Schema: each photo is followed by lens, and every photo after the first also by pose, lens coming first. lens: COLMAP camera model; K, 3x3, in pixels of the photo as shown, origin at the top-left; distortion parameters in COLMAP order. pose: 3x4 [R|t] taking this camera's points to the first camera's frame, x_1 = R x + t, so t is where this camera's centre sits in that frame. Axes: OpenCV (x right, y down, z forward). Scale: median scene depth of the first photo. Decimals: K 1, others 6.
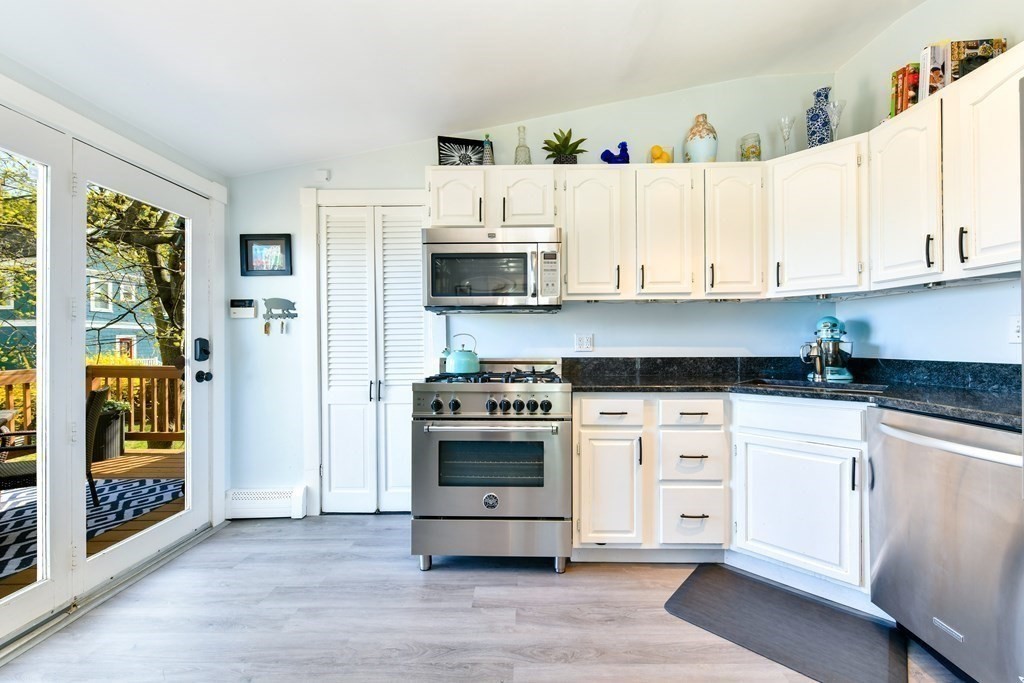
lens RADIAL K [[403.9, 0, 510.5], [0, 403.9, 340.2], [0, 0, 1]] dist [-0.000492, -0.001702]
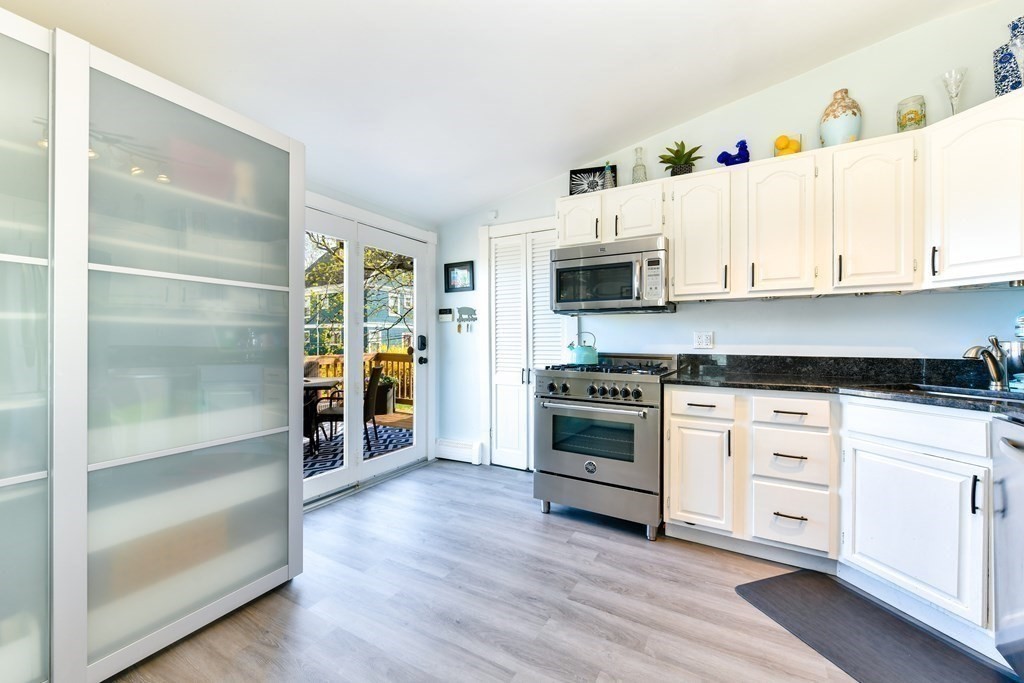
lens RADIAL K [[403.9, 0, 515.0], [0, 403.9, 339.9], [0, 0, 1]] dist [-0.000492, -0.001702]
pose [[0.871294, 0.007021, -0.490711, 0.318384], [-0.003621, 0.999962, 0.007878, -0.001081], [0.490748, -0.005087, 0.871287, -0.172488]]
